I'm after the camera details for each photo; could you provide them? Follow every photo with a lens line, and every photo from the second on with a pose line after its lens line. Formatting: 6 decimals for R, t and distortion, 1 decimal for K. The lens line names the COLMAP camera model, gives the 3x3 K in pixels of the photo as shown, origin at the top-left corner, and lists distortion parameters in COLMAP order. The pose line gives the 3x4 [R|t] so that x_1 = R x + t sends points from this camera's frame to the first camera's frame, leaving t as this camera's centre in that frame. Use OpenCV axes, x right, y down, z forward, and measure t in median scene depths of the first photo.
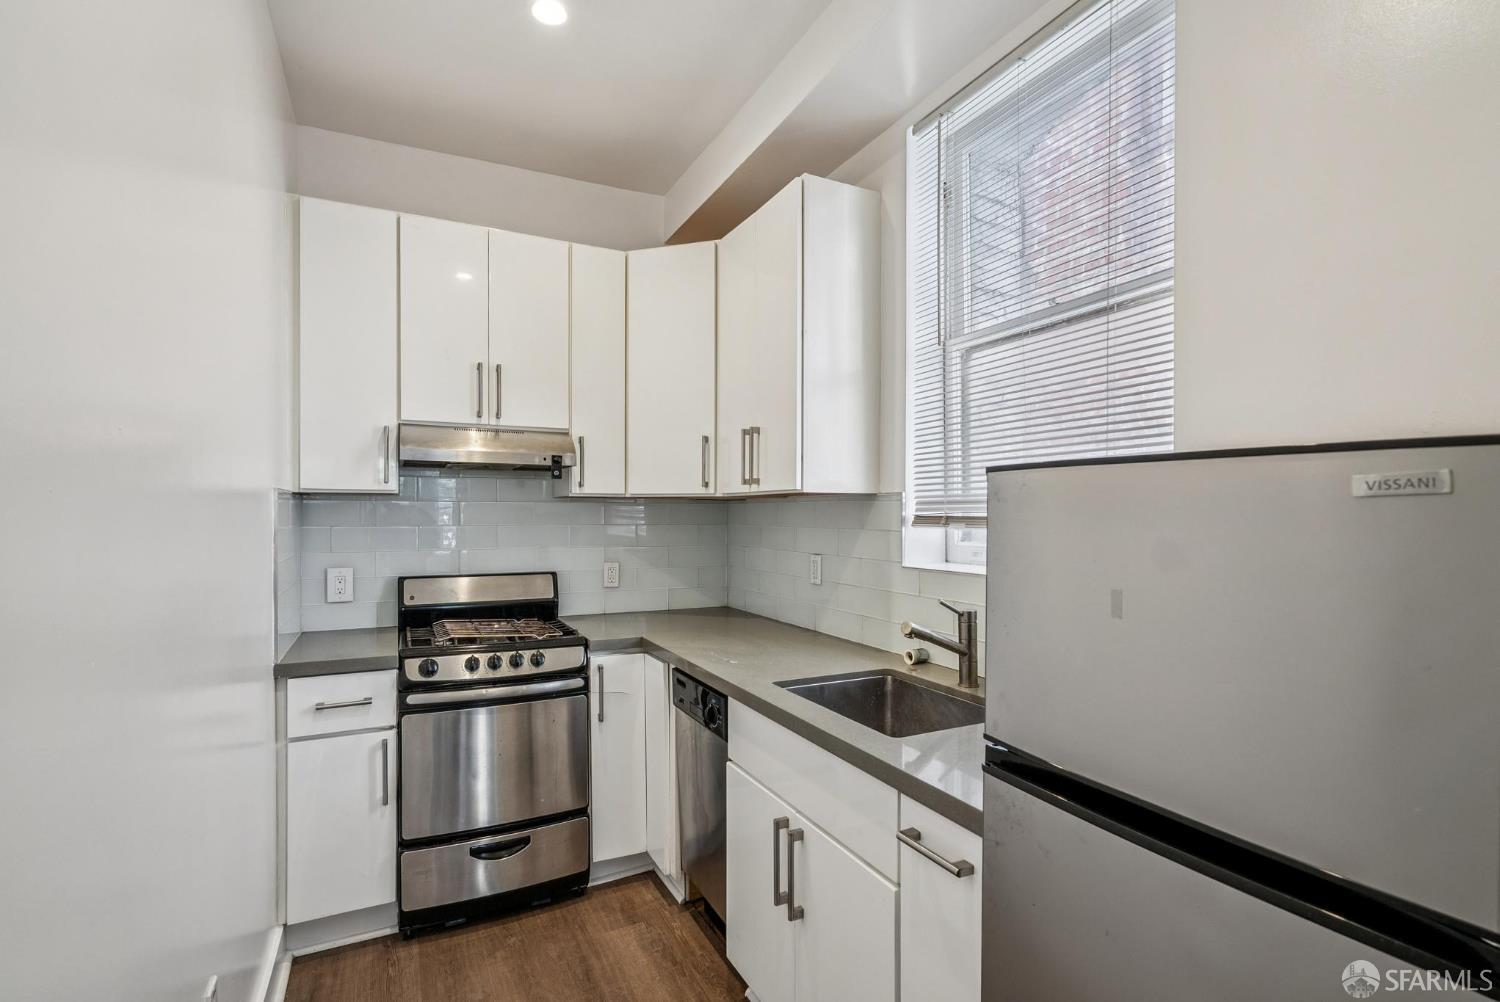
lens RADIAL K [[709.1, 0, 753.4], [0, 709.1, 521.4], [0, 0, 1]] dist [-0.001921, -0.001377]
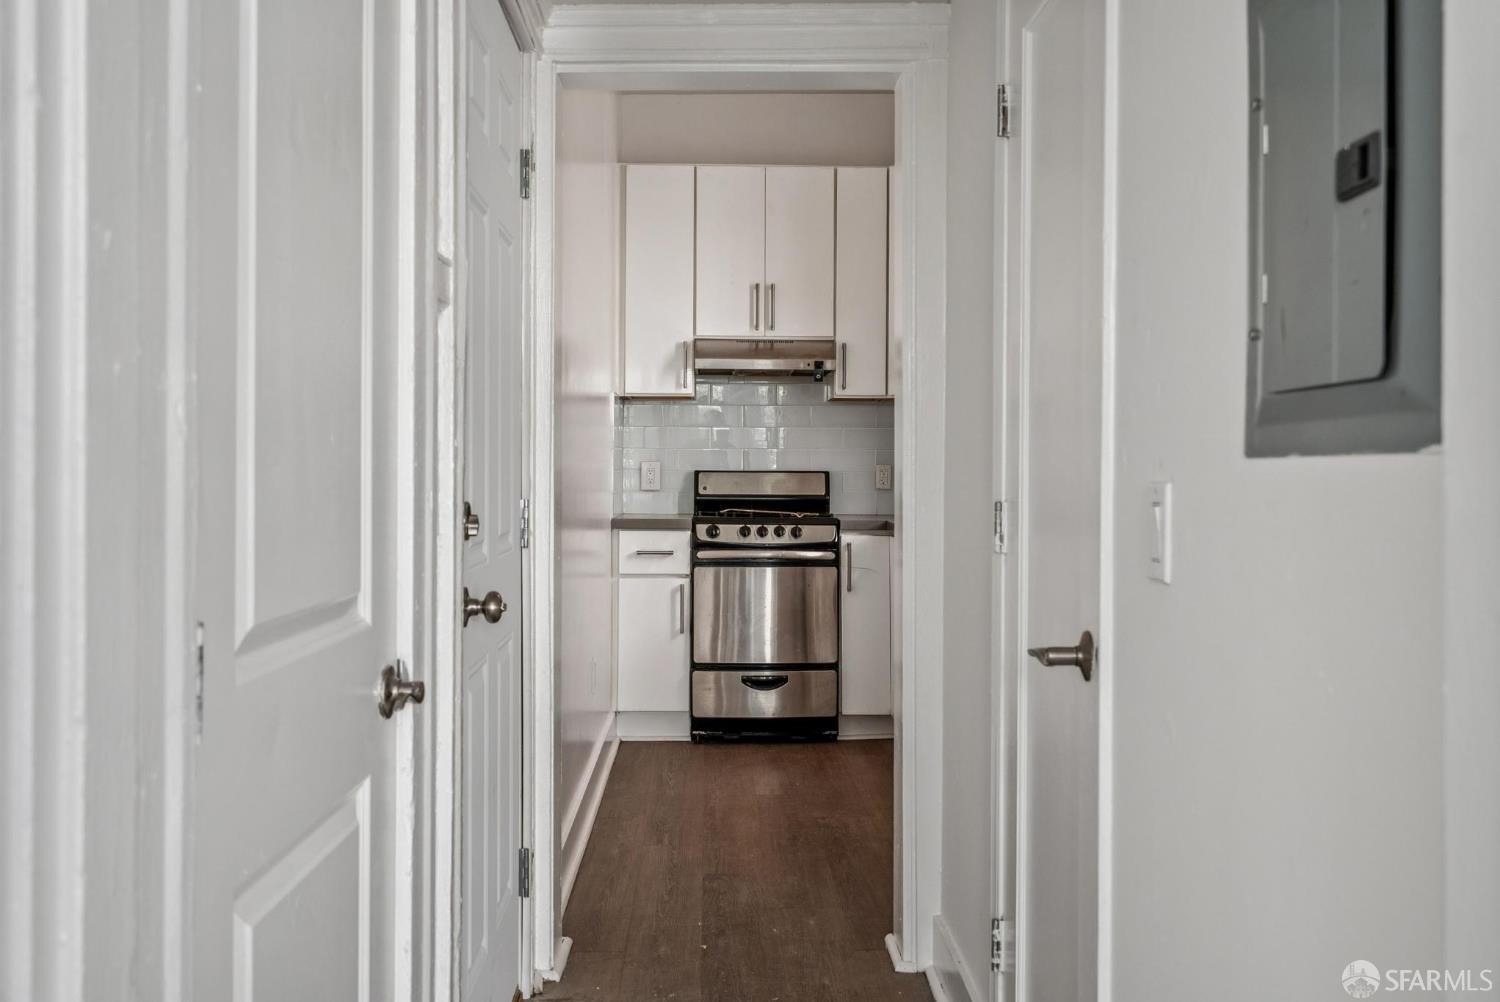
lens RADIAL K [[1409.3, 0, 745.6], [0, 1409.3, 486.5], [0, 0, 1]] dist [-0.007900, -0.000918]
pose [[0.902823, 0.006630, -0.429962, 0.590289], [-0.006786, 0.999976, 0.001170, 0.106186], [0.429960, 0.001862, 0.902846, -1.090450]]
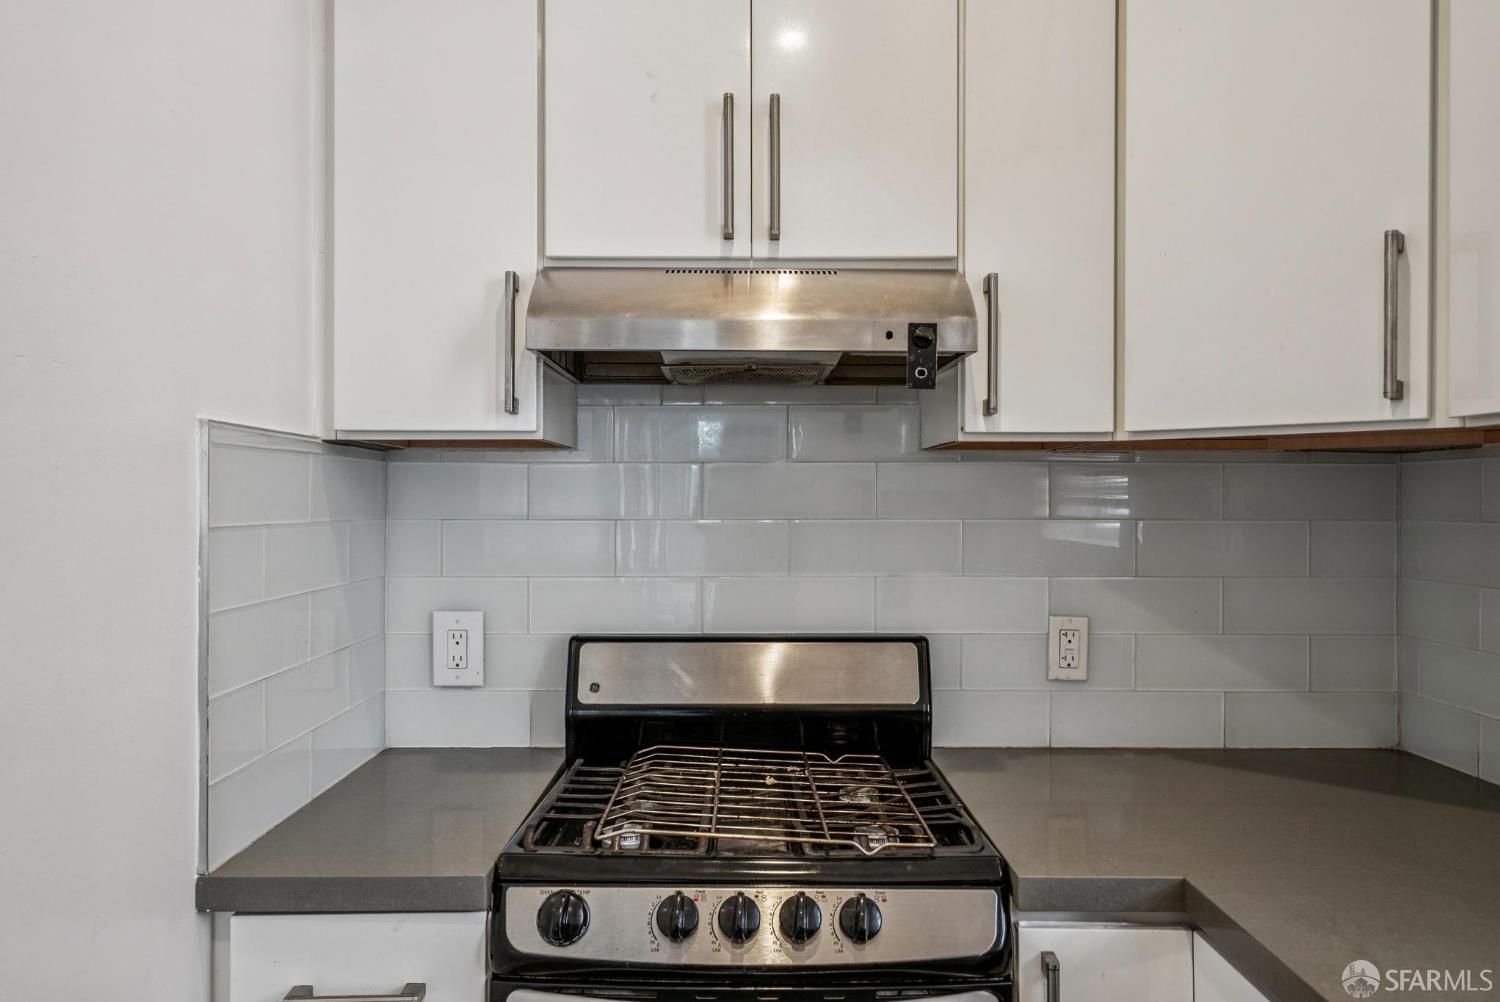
lens RADIAL K [[1070.5, 0, 741.7], [0, 1070.5, 508.1], [0, 0, 1]] dist [0.021677, 0.000184]
pose [[0.894055, 0.001657, -0.447955, -0.117915], [-0.003161, 0.999992, -0.002610, 0.001206], [0.447947, 0.003750, 0.894052, 0.481424]]
